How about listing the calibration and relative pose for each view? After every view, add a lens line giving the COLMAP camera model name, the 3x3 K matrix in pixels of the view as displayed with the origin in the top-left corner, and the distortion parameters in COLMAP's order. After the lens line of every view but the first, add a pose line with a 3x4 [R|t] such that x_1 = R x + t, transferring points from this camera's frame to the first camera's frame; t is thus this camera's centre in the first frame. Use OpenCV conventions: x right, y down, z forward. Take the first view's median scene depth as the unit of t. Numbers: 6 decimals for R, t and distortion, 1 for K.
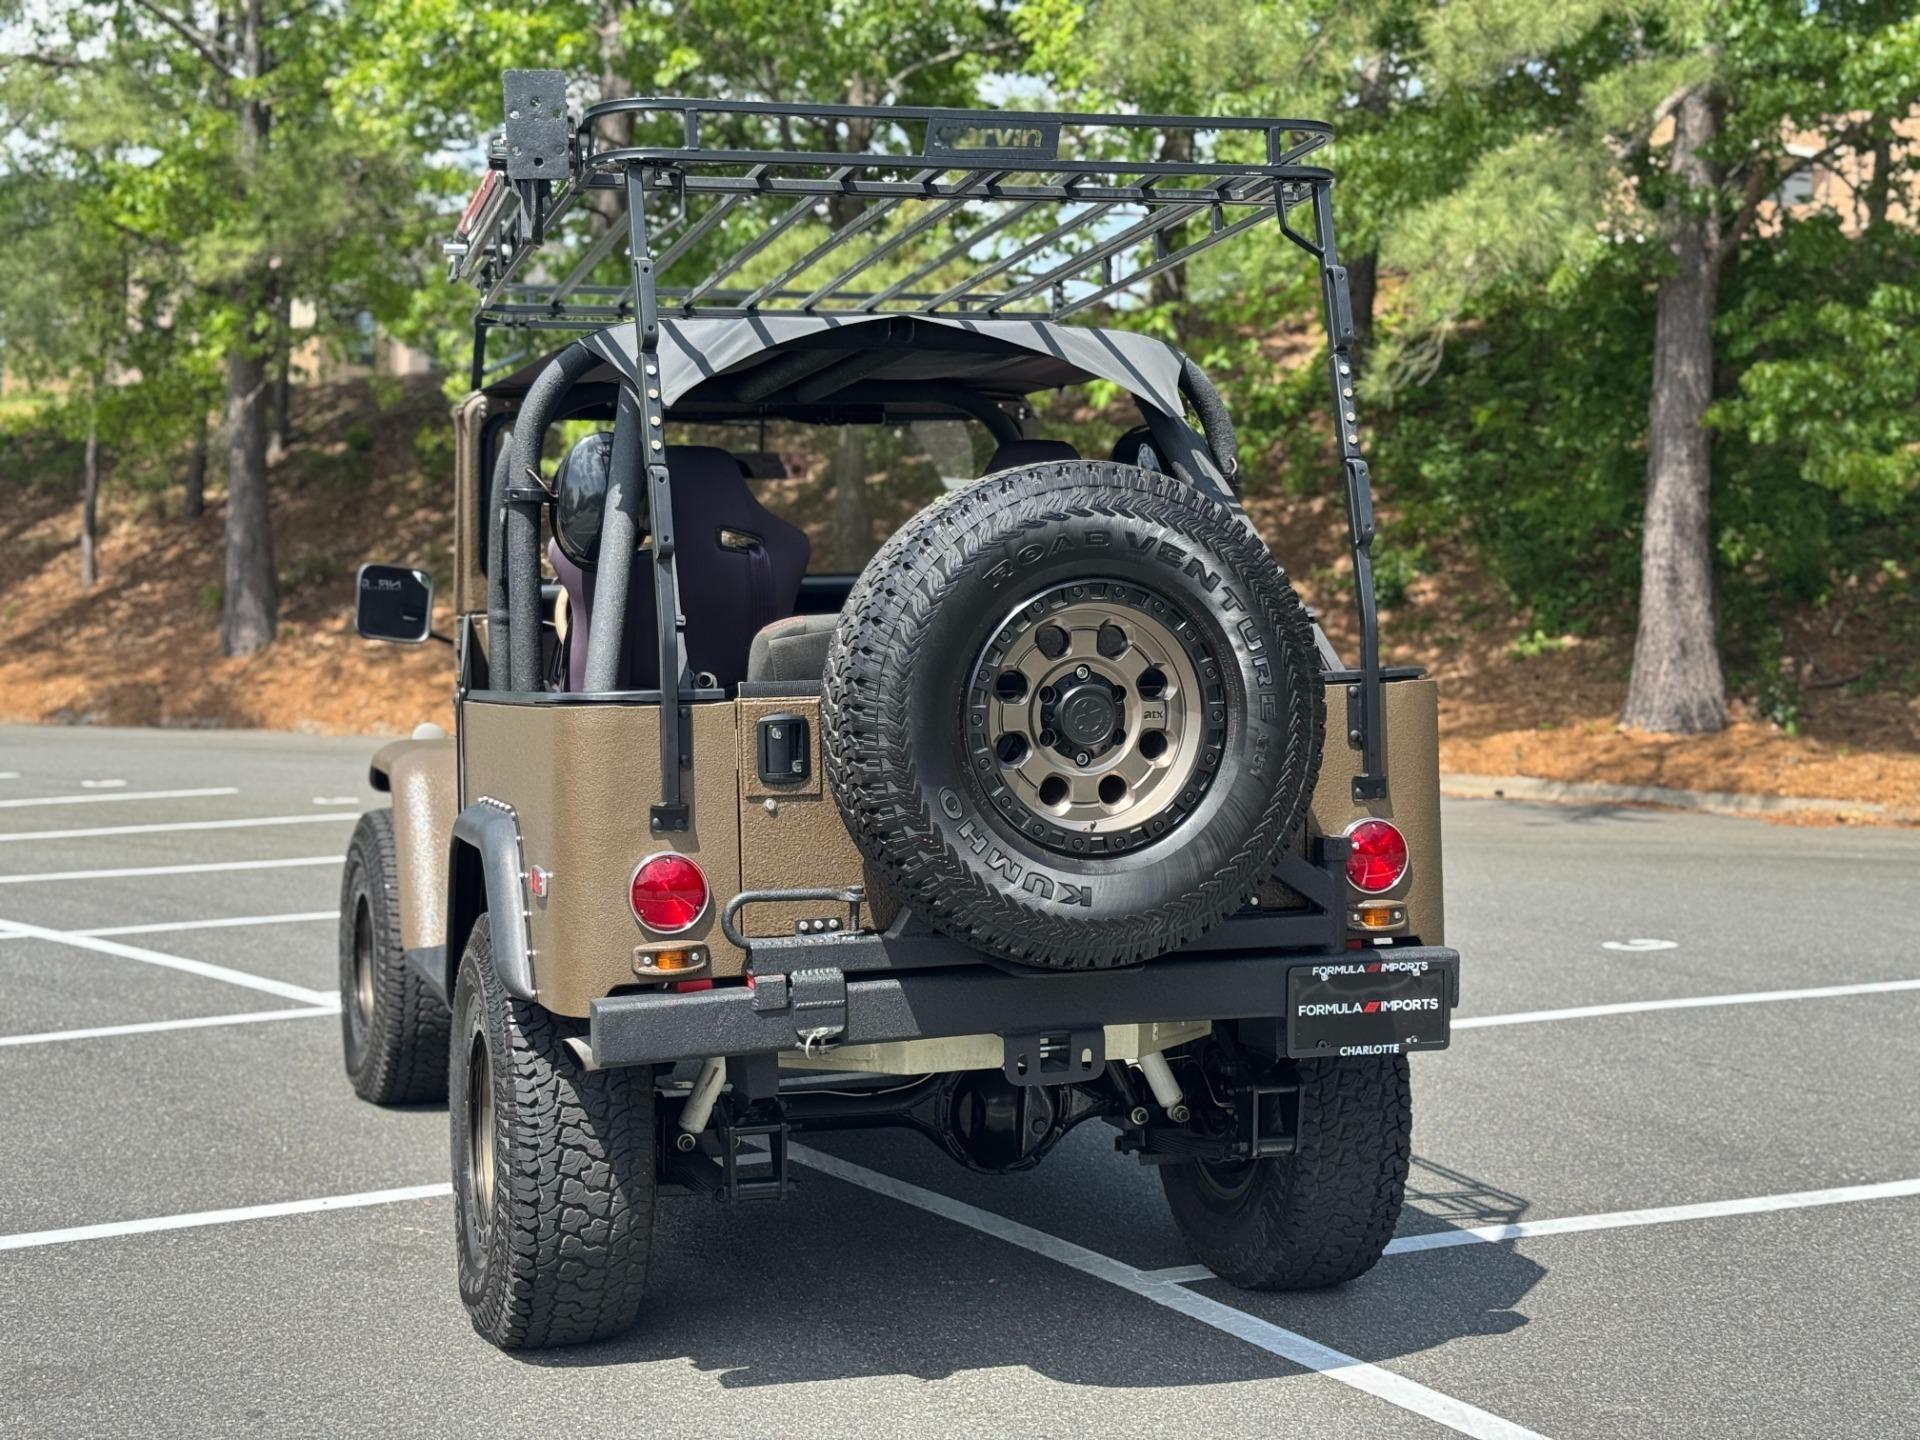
lens RADIAL K [[2617.4, 0, 959.6], [0, 2617.4, 735.4], [0, 0, 1]] dist [0.114434, 0.000000]
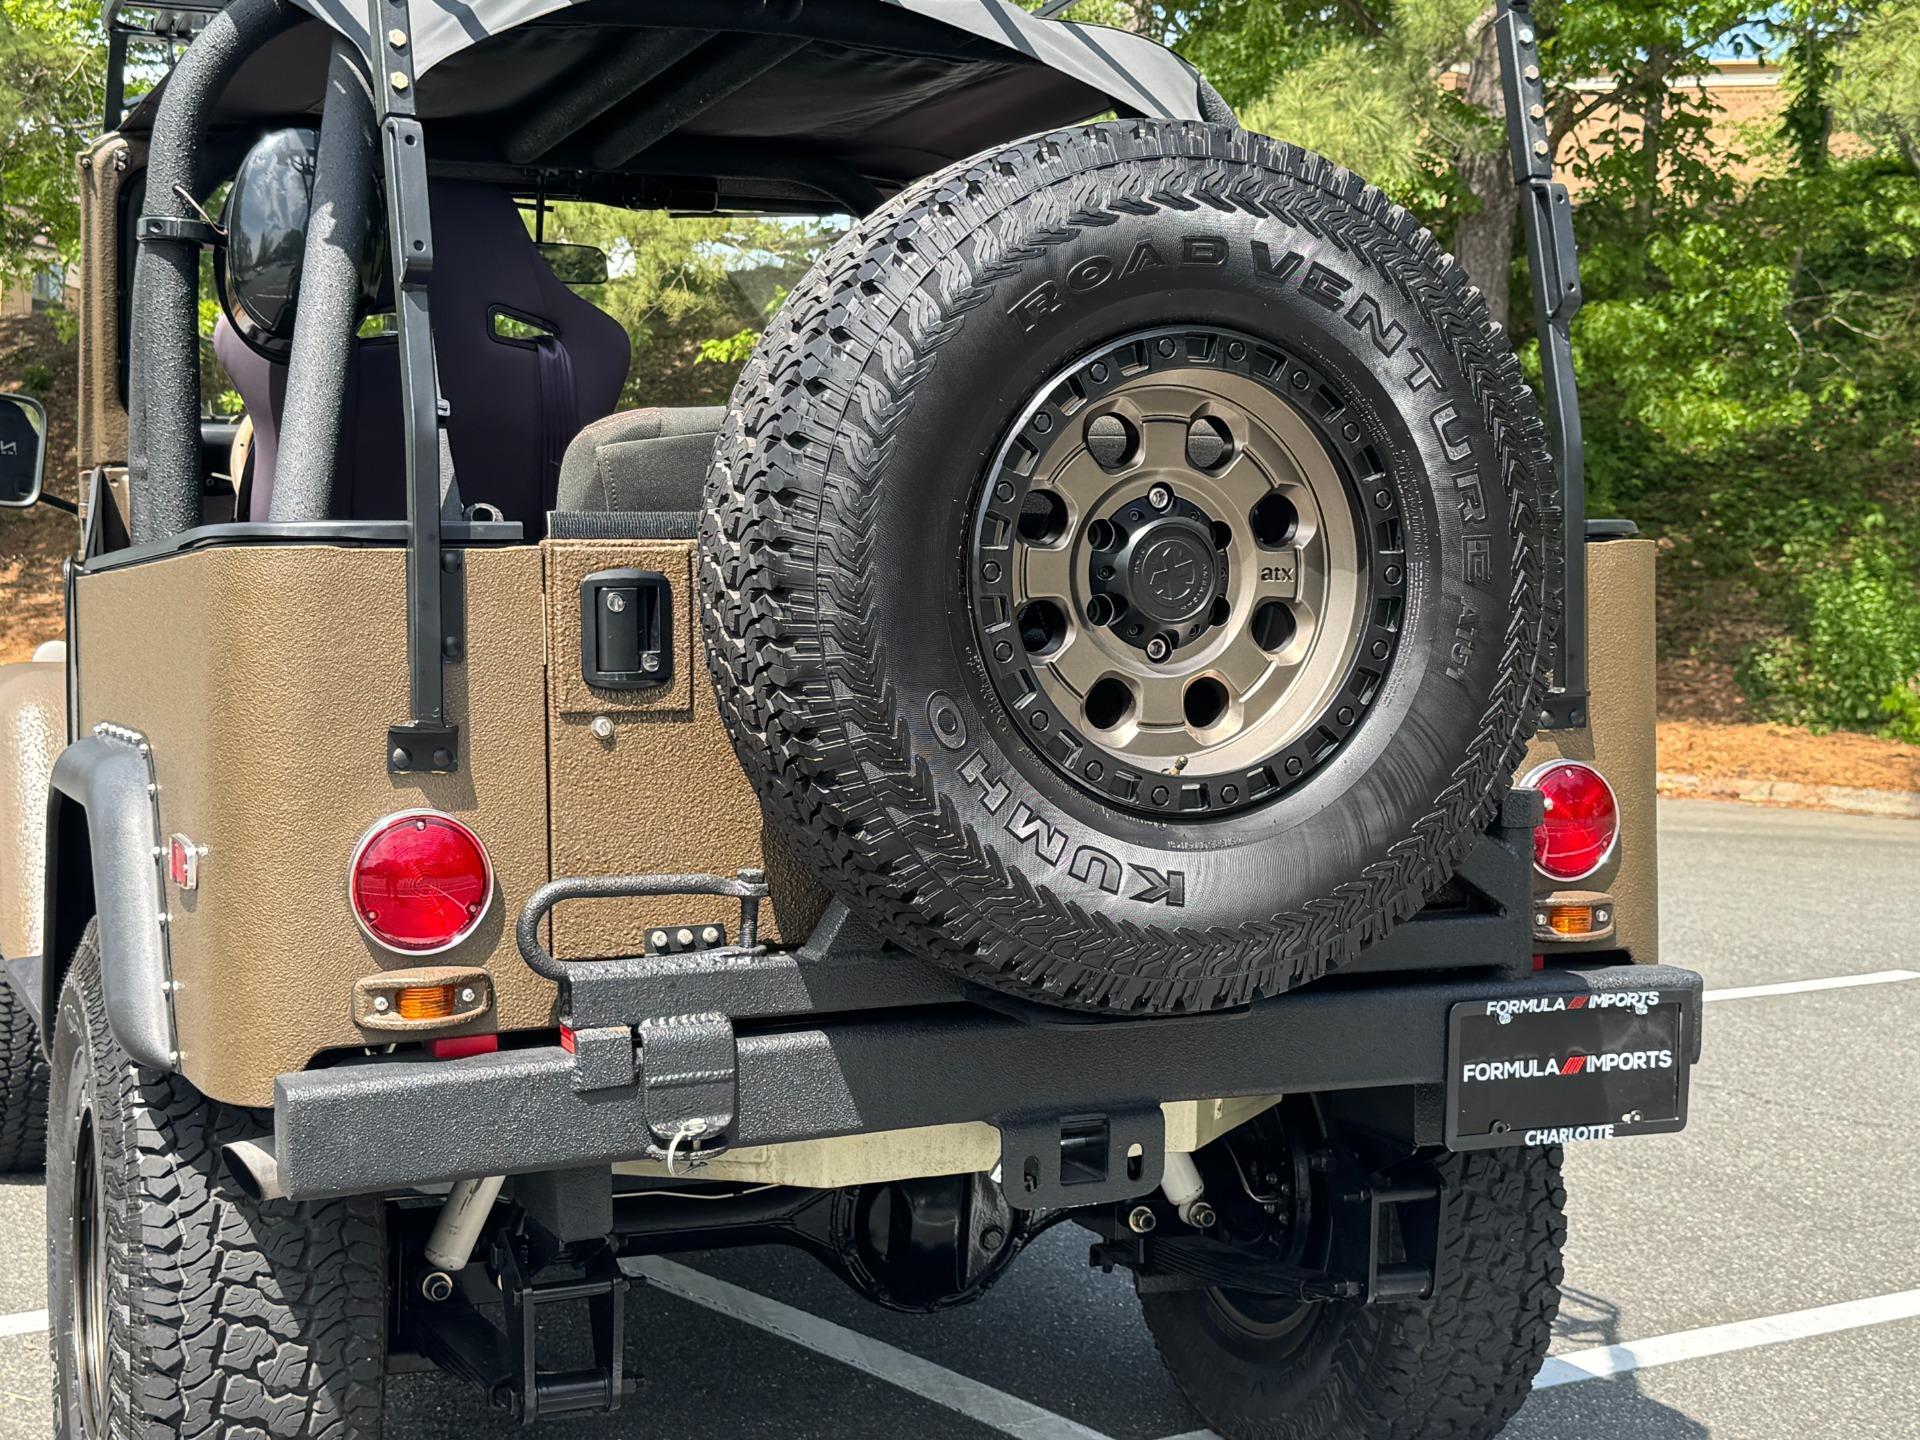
lens RADIAL K [[2617.4, 0, 962.8], [0, 2617.4, 724.6], [0, 0, 1]] dist [0.114434, 0.000000]
pose [[0.994230, 0.005992, 0.107098, -0.046323], [-0.006533, 0.999968, 0.004699, 0.018912], [-0.107067, -0.005371, 0.994237, 0.353162]]
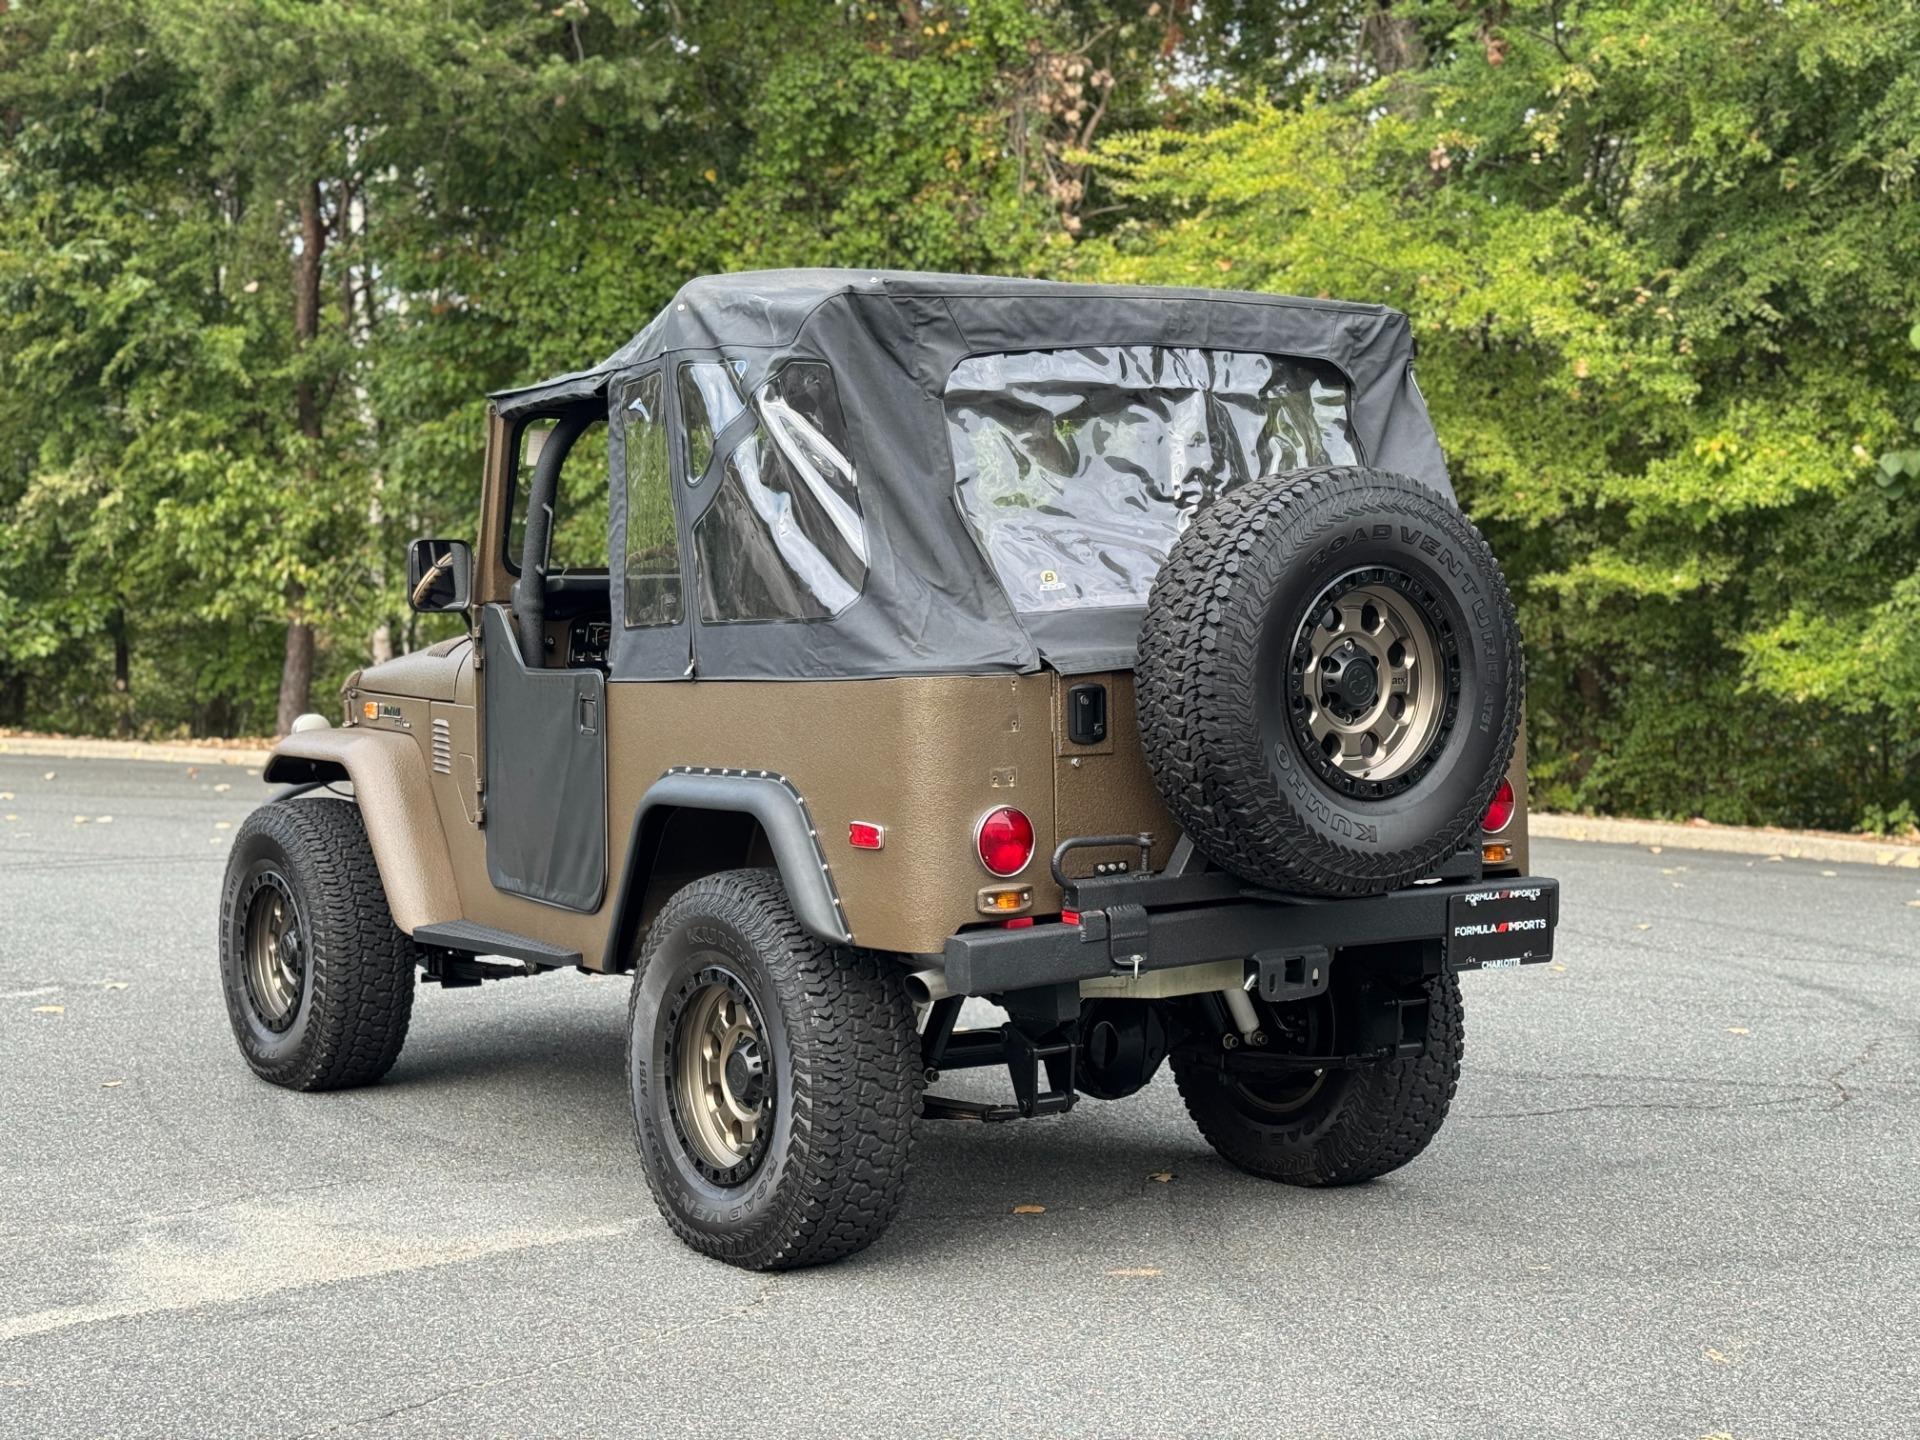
lens RADIAL K [[2617.4, 0, 969.6], [0, 2617.4, 715.4], [0, 0, 1]] dist [0.114434, 0.000000]
pose [[0.951231, -0.008416, 0.308365, -0.390597], [0.012191, 0.999872, -0.010315, 0.014344], [-0.308238, 0.013571, 0.951212, -0.058150]]
